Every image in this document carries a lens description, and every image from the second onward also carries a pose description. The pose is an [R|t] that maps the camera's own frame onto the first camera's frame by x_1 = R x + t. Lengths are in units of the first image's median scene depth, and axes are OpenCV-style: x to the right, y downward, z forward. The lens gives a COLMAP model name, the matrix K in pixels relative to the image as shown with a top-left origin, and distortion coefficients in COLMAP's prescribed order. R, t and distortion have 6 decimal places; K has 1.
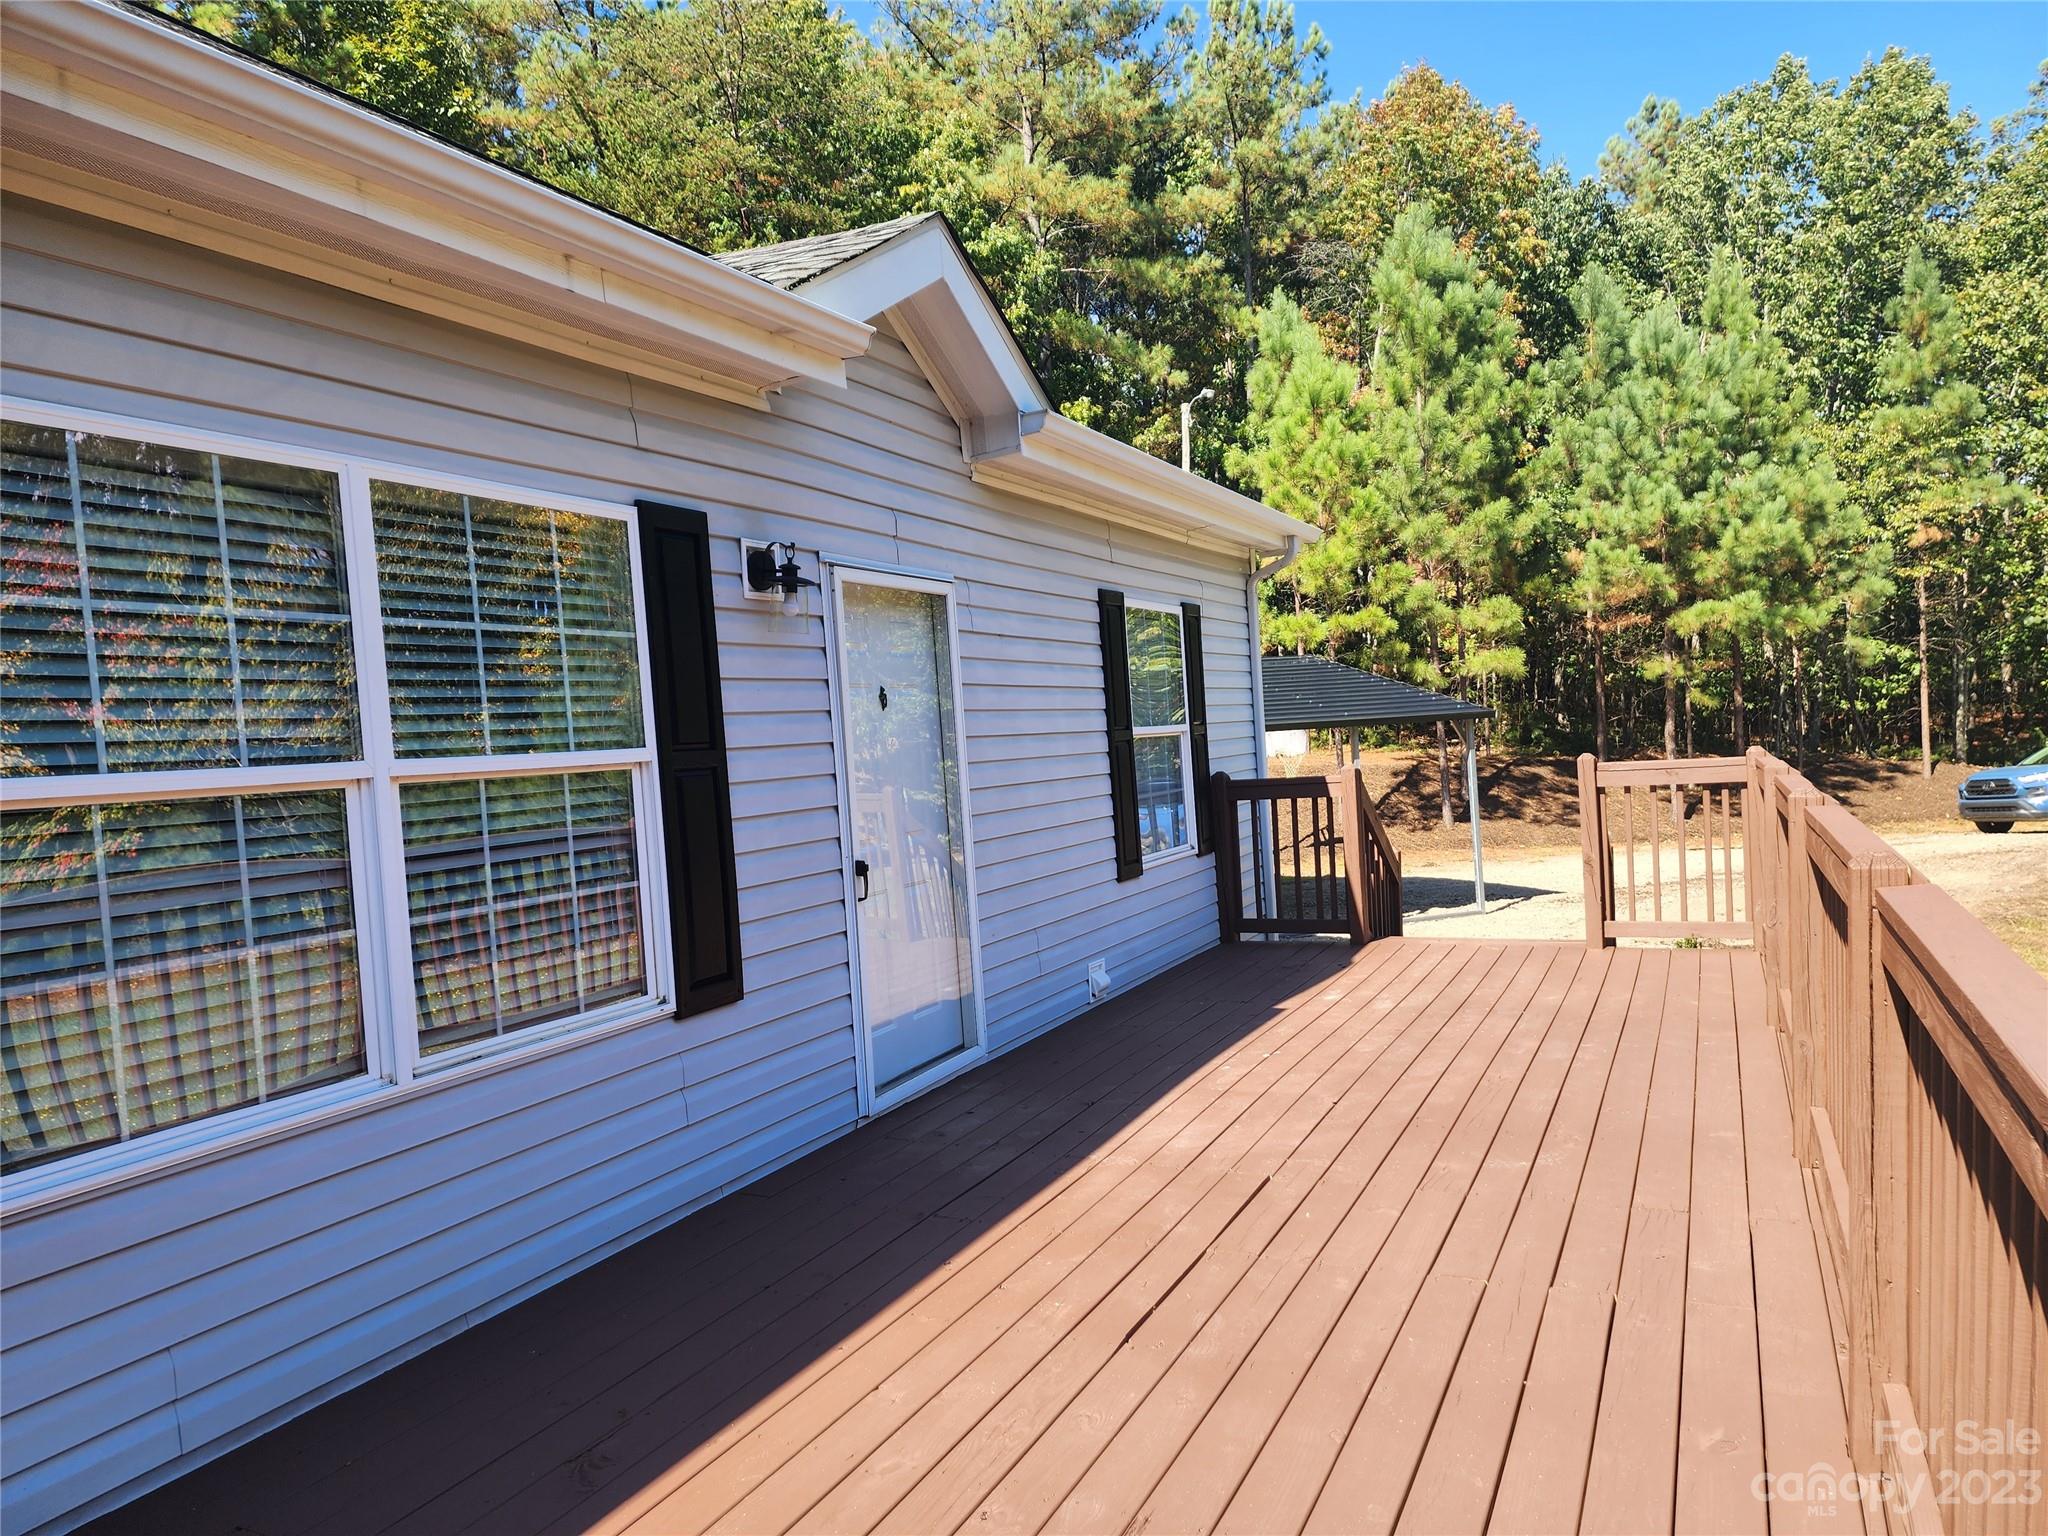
lens RADIAL K [[1389.0, 0, 1024.0], [0, 1389.0, 768.0], [0, 0, 1]] dist [0.099986, -0.090297]
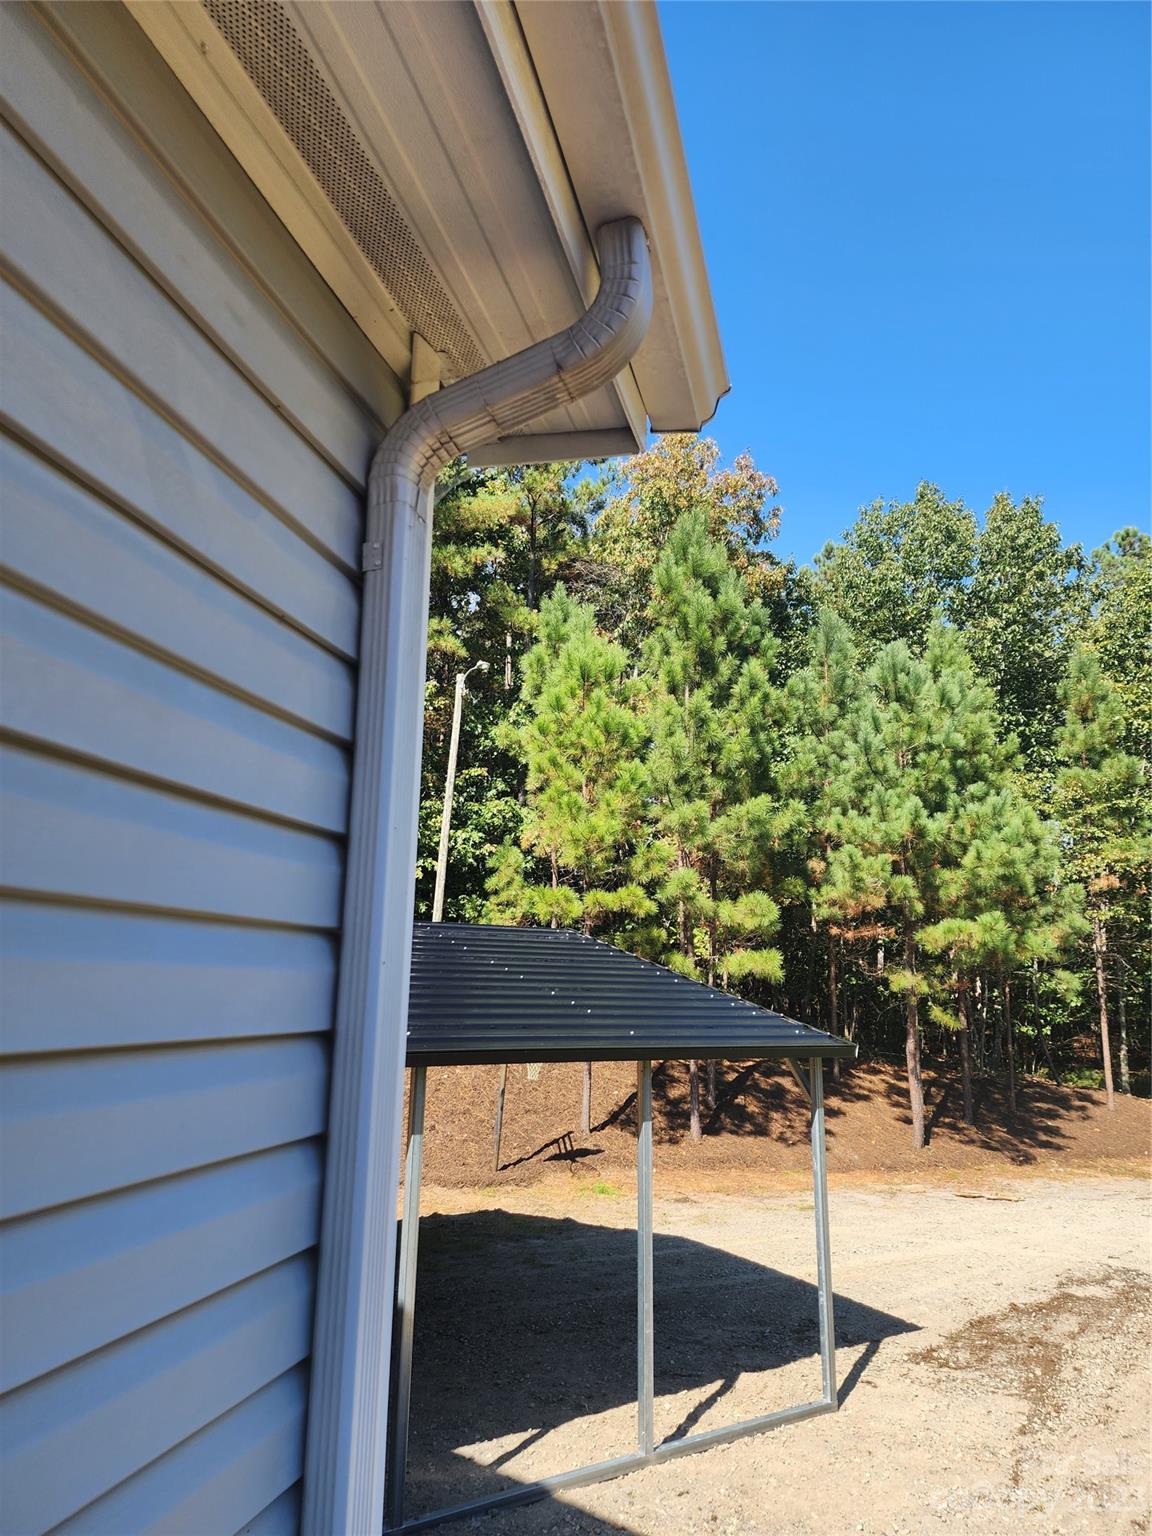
lens RADIAL K [[1041.8, 0, 576.0], [0, 1041.8, 768.0], [0, 0, 1]] dist [0.099986, -0.090297]
pose [[0.972949, 0.123000, 0.195551, 0.064627], [-0.073767, 0.967574, -0.241575, -0.020838], [-0.218924, 0.220615, 0.950474, 0.316958]]
